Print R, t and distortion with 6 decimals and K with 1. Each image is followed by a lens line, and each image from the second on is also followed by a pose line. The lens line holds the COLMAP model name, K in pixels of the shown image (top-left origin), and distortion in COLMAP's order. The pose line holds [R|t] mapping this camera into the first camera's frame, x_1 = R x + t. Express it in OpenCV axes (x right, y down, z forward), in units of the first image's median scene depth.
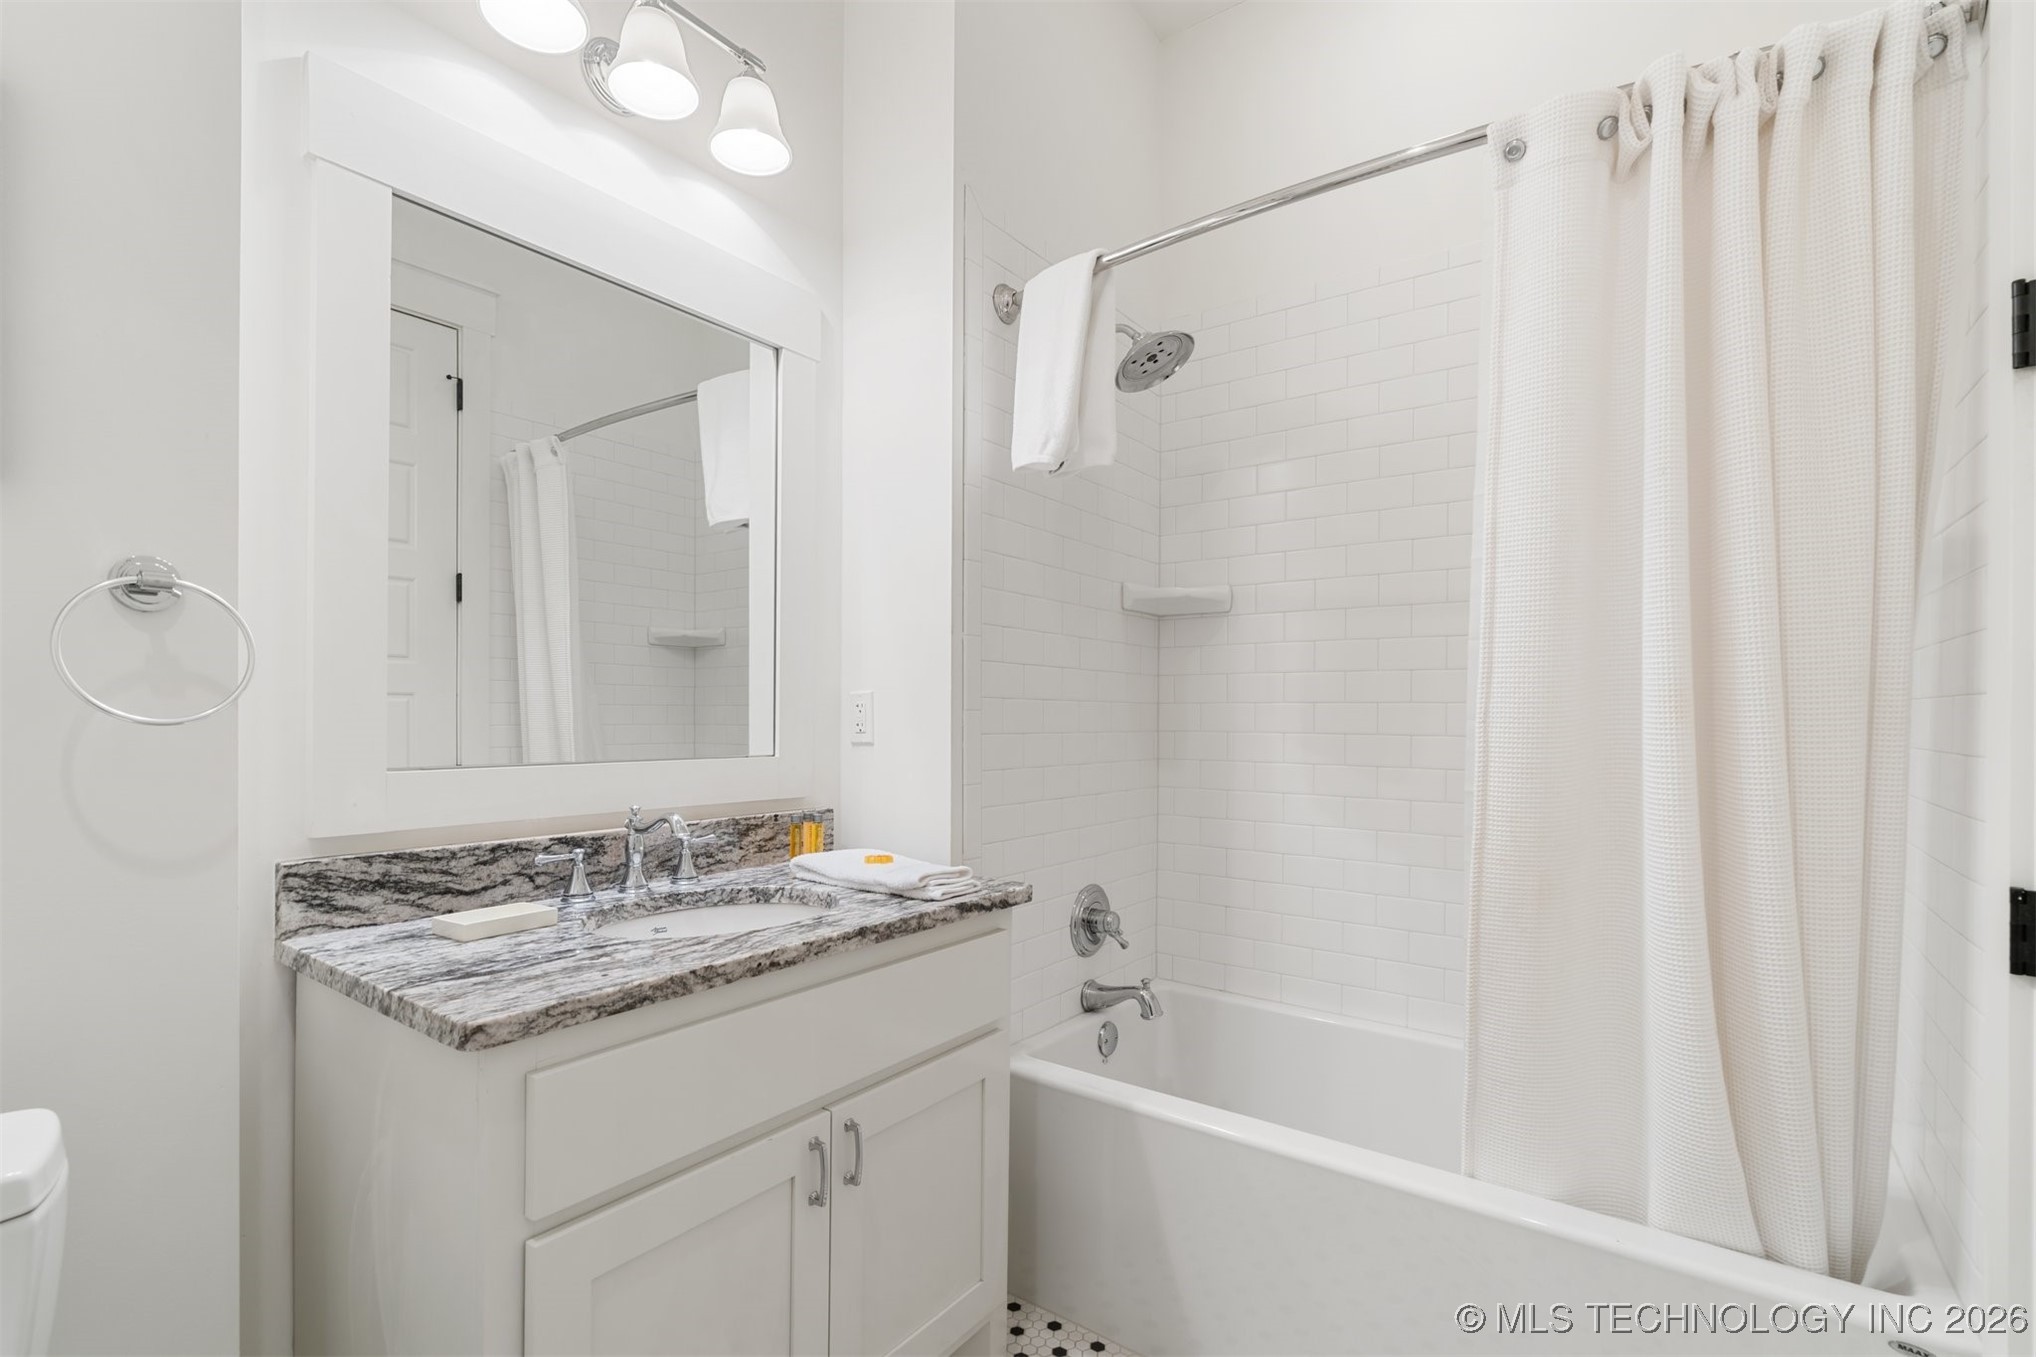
lens RADIAL K [[914.7, 0, 1012.5], [0, 914.7, 718.2], [0, 0, 1]] dist [-0.001709, -0.000097]
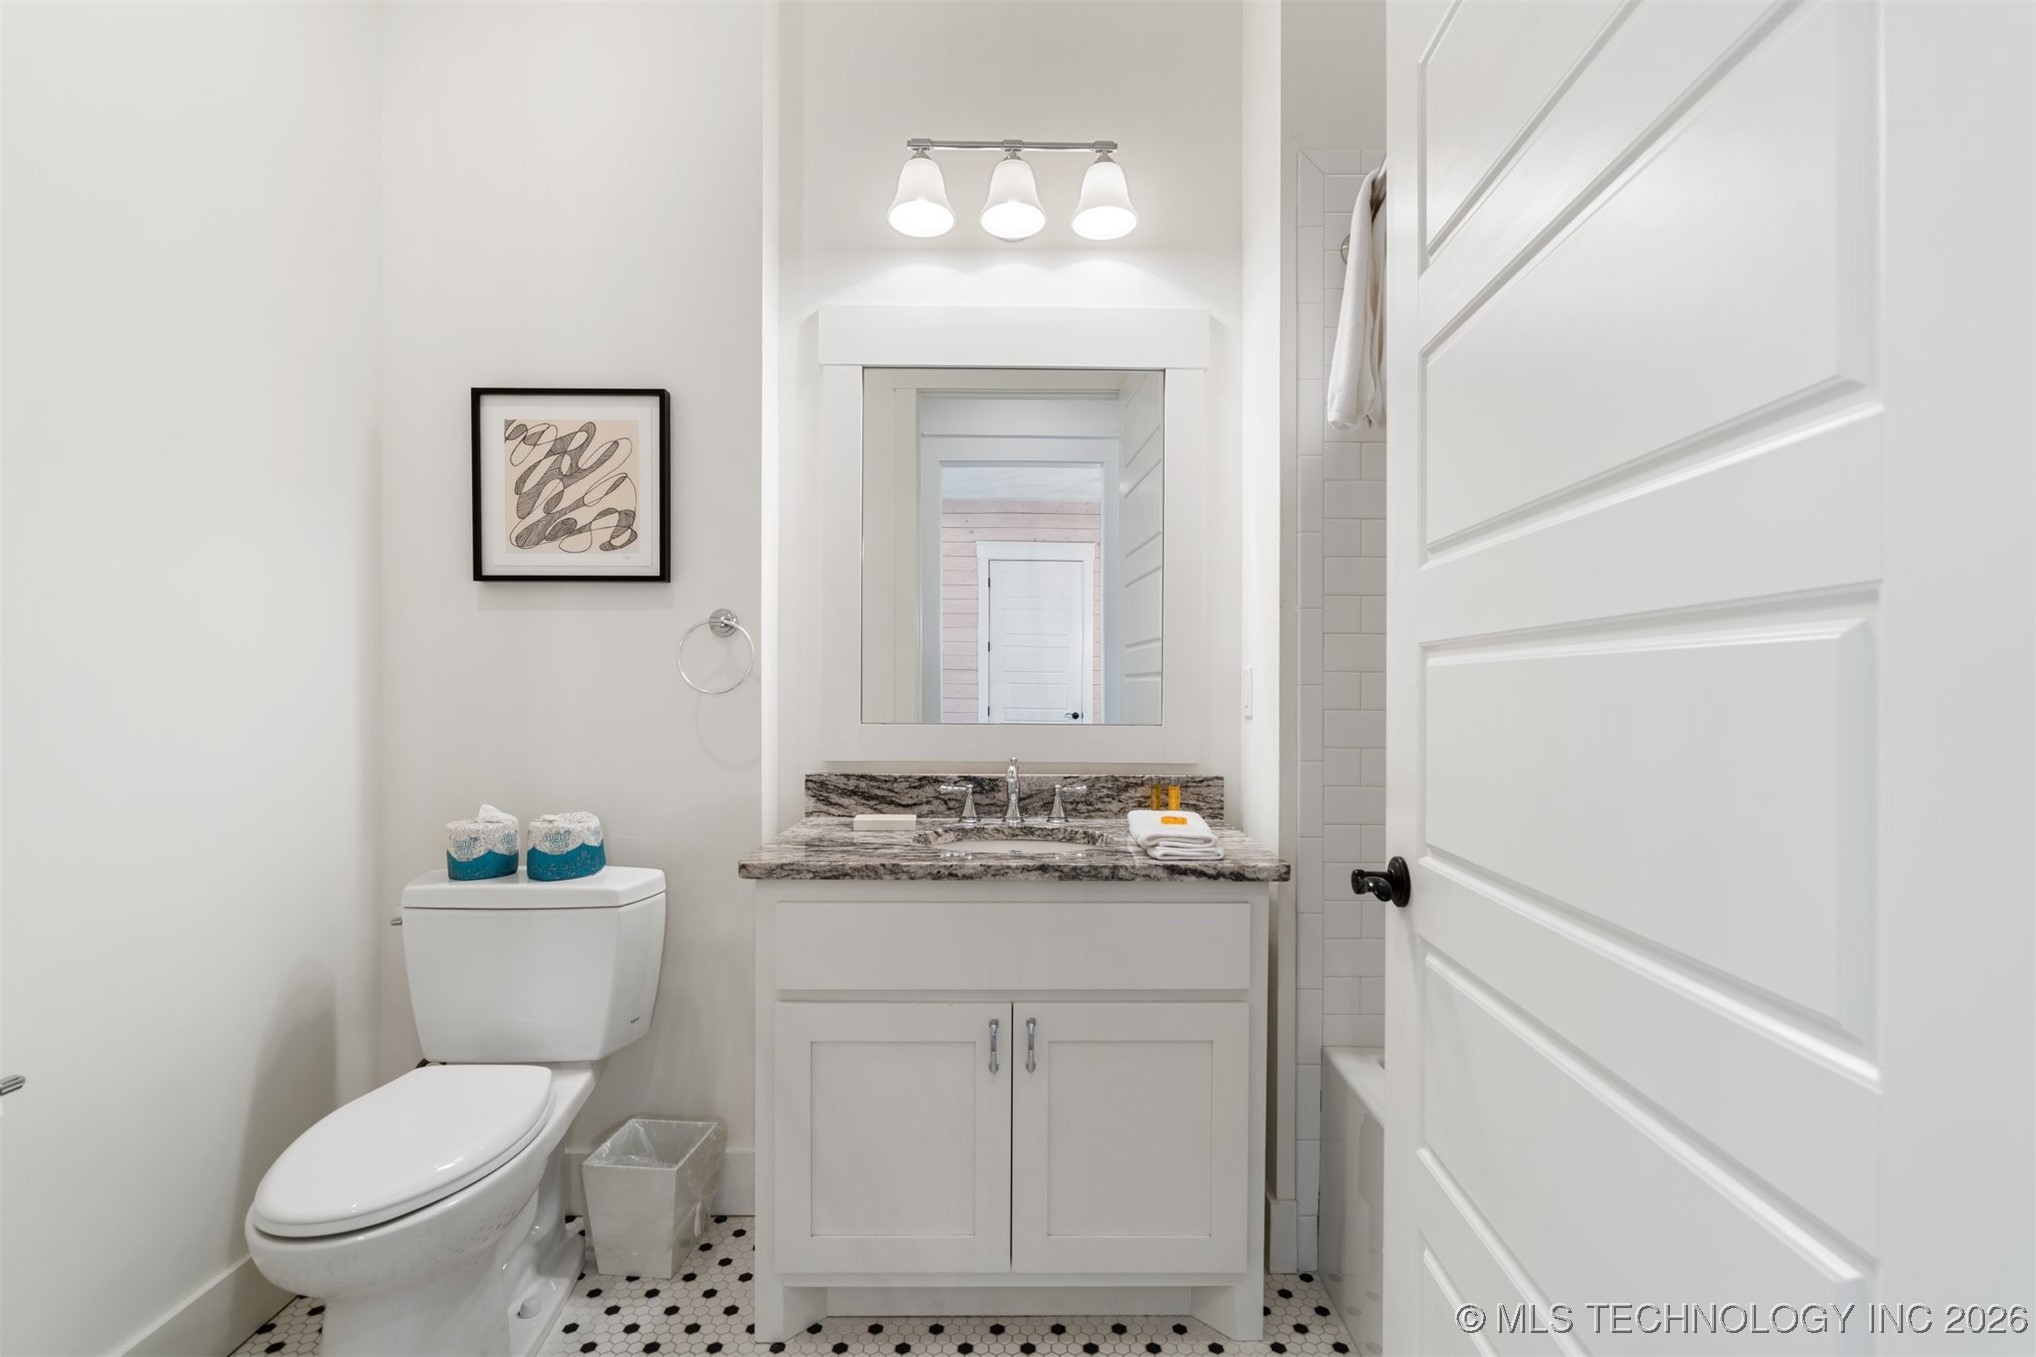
lens RADIAL K [[914.8, 0, 1014.8], [0, 914.8, 684.8], [0, 0, 1]] dist [-0.023024, 0.014258]
pose [[0.612339, -0.002872, -0.790590, 0.716401], [-0.004685, 0.999963, -0.007261, 0.000234], [0.790582, 0.008151, 0.612303, 0.211771]]
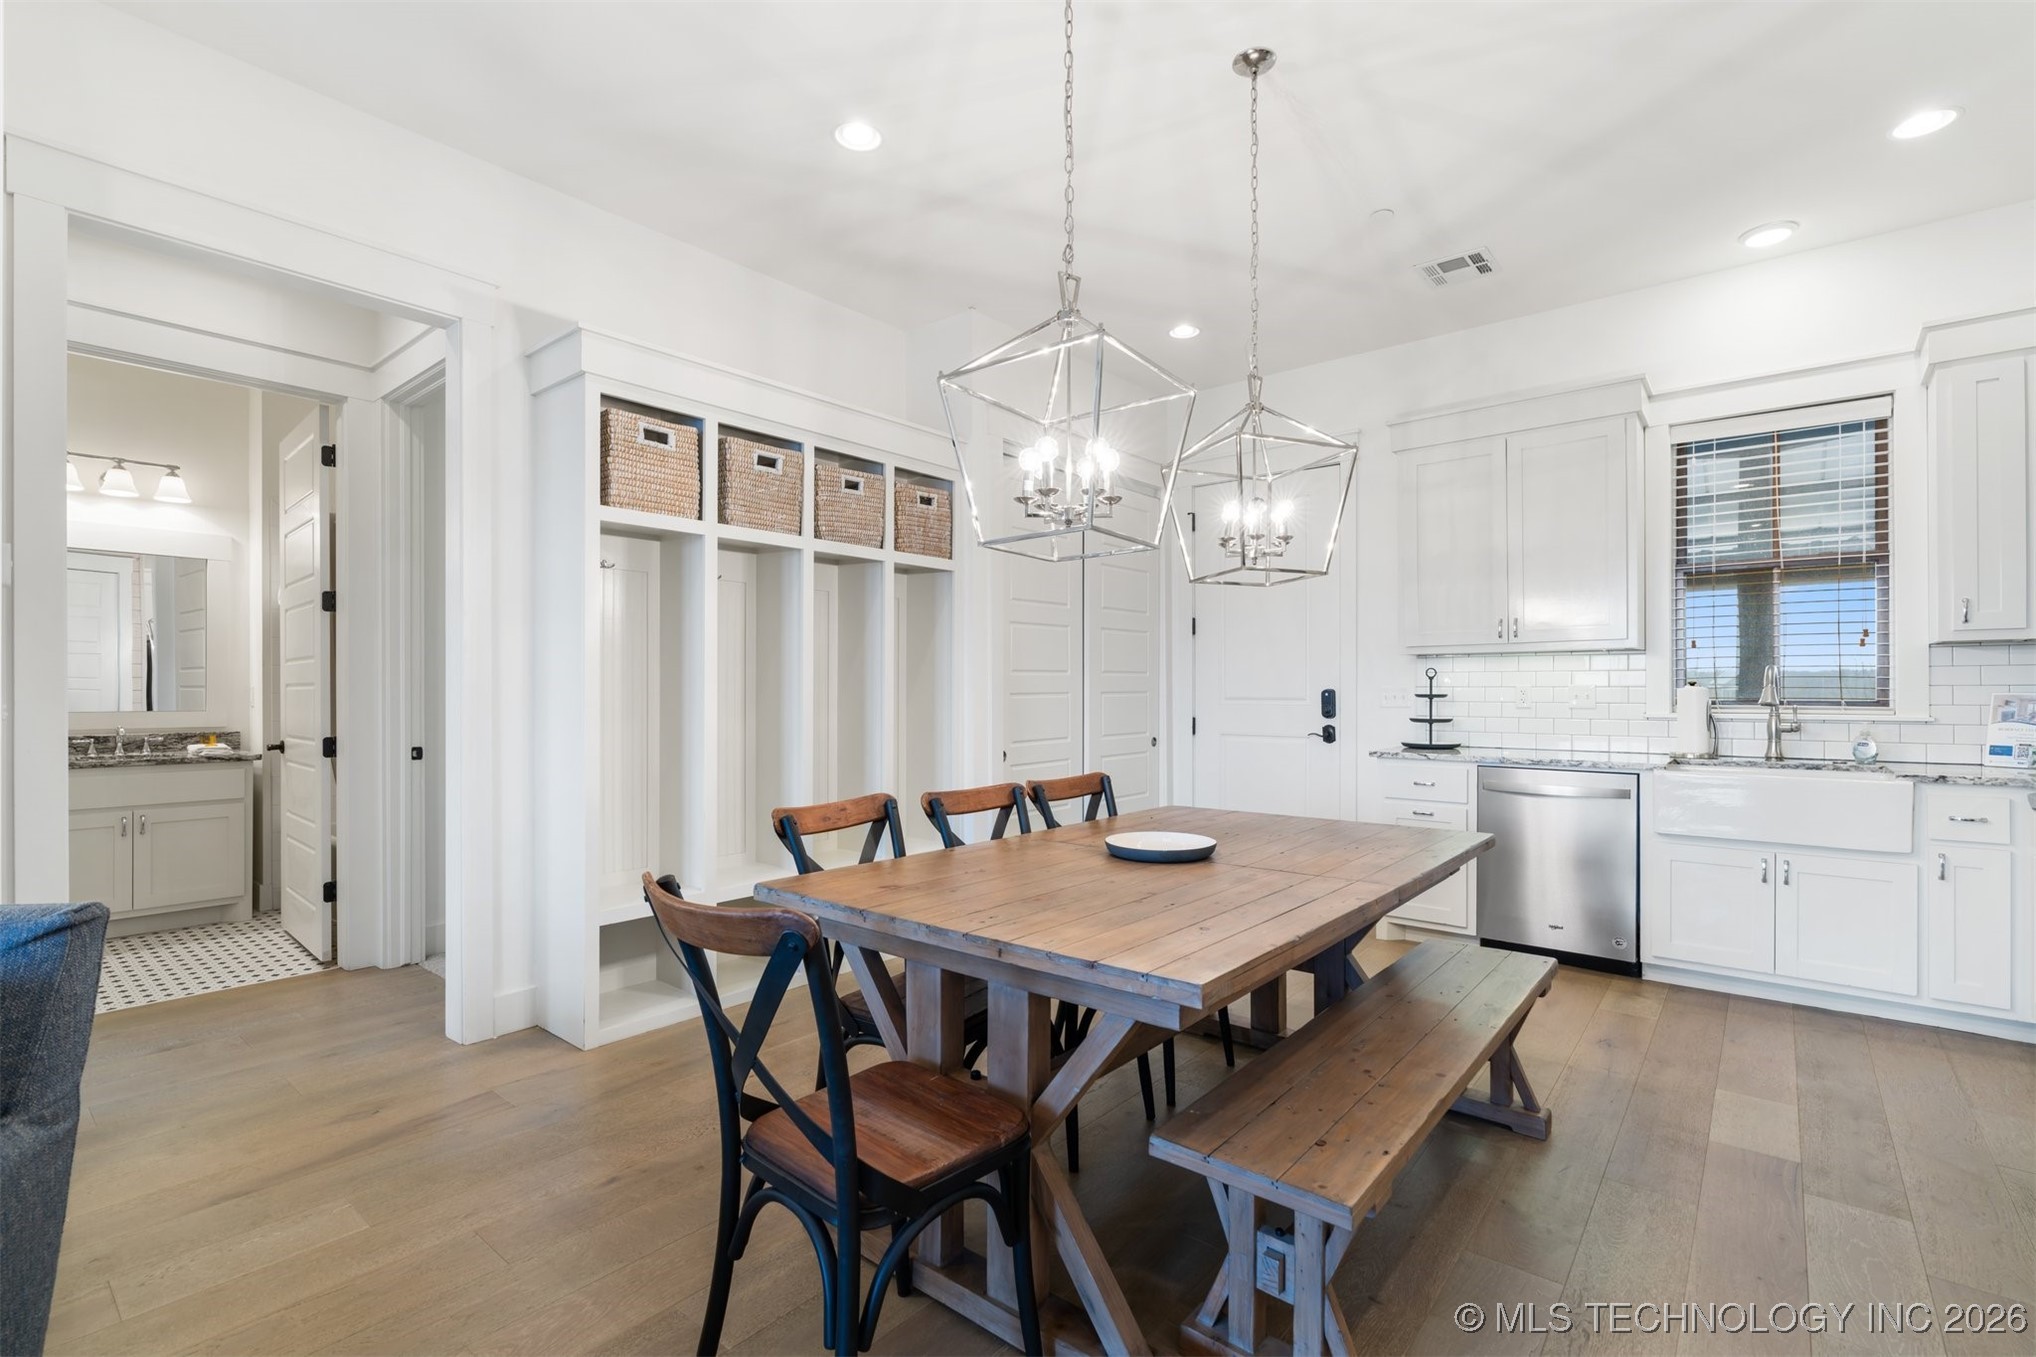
lens RADIAL K [[914.8, 0, 1014.8], [0, 914.8, 684.8], [0, 0, 1]] dist [-0.023024, 0.014258]
pose [[0.999399, 0.001912, -0.034599, 3.001262], [-0.001802, 0.999993, 0.003210, -0.065024], [0.034605, -0.003146, 0.999396, -2.152027]]
